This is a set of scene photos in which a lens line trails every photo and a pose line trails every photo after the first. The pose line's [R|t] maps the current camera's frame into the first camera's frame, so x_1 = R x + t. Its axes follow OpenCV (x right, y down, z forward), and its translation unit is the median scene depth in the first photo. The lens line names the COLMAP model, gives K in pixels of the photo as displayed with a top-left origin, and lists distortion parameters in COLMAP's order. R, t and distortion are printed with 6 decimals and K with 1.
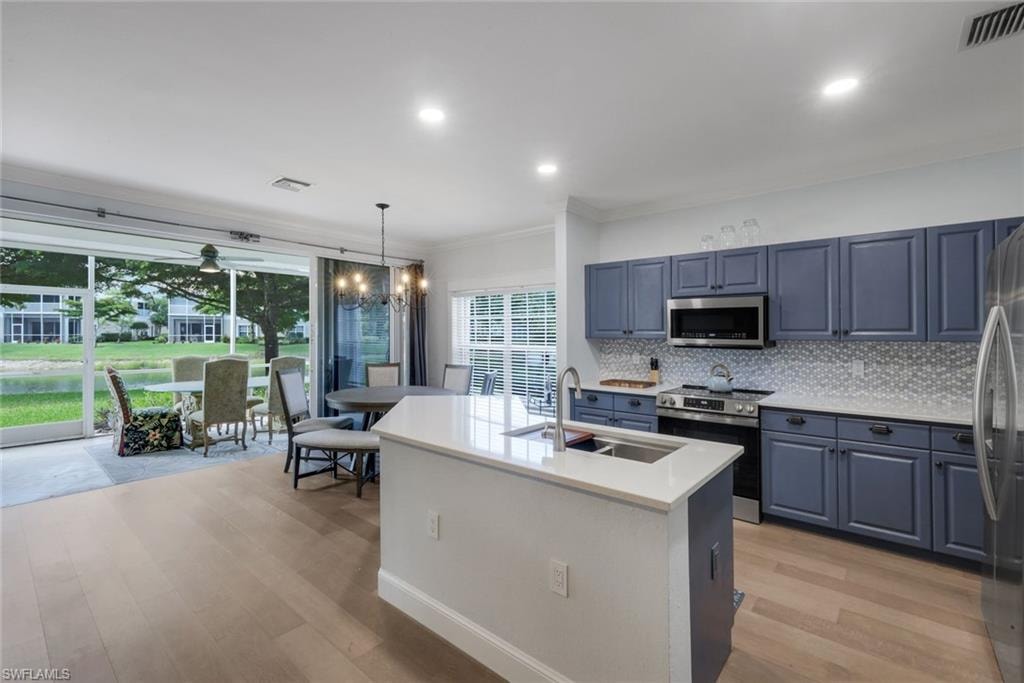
lens RADIAL K [[443.8, 0, 510.3], [0, 443.8, 333.4], [0, 0, 1]] dist [0.001404, 0.000284]
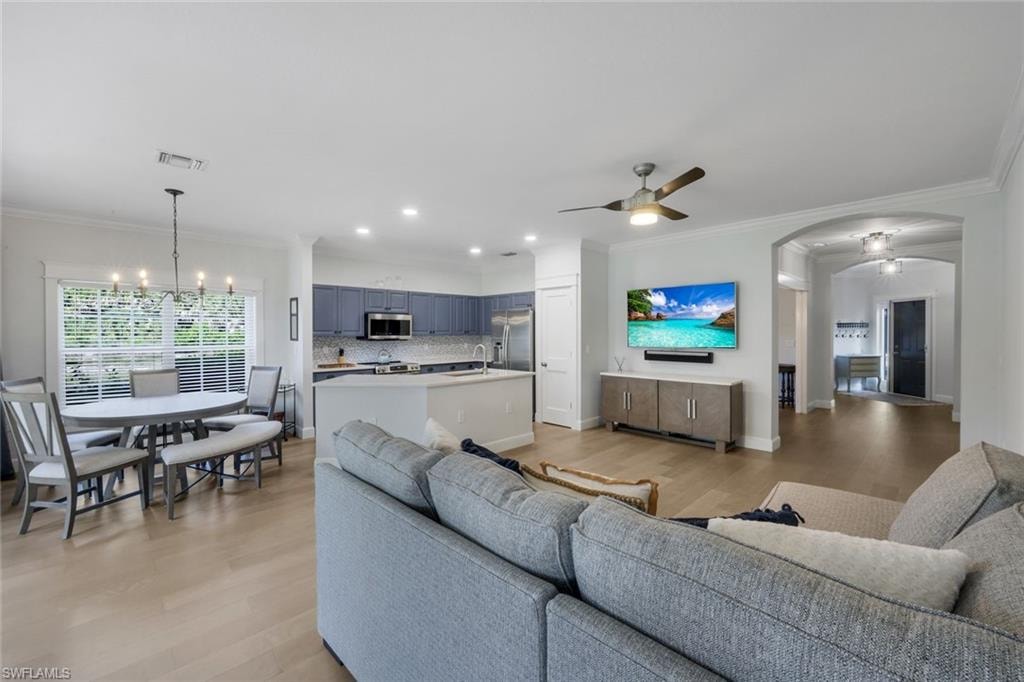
lens RADIAL K [[429.9, 0, 505.8], [0, 429.9, 334.8], [0, 0, 1]] dist [0.003288, -0.000043]
pose [[0.107952, -0.011496, 0.994090, -1.302385], [0.004562, 0.999928, 0.011068, -0.009152], [-0.994146, 0.003340, 0.107997, 0.294768]]
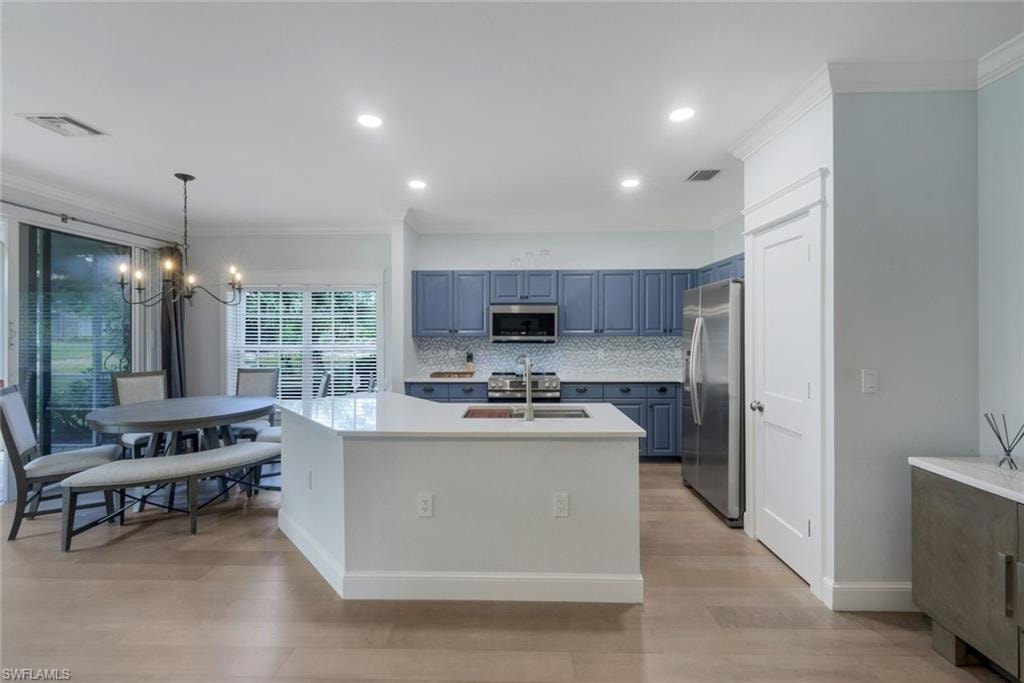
lens RADIAL K [[429.9, 0, 507.5], [0, 429.9, 335.0], [0, 0, 1]] dist [0.003288, -0.000043]
pose [[0.781749, -0.009480, 0.623521, -0.380301], [0.004192, 0.999942, 0.009948, -0.003753], [-0.623579, -0.005163, 0.781743, 0.015402]]
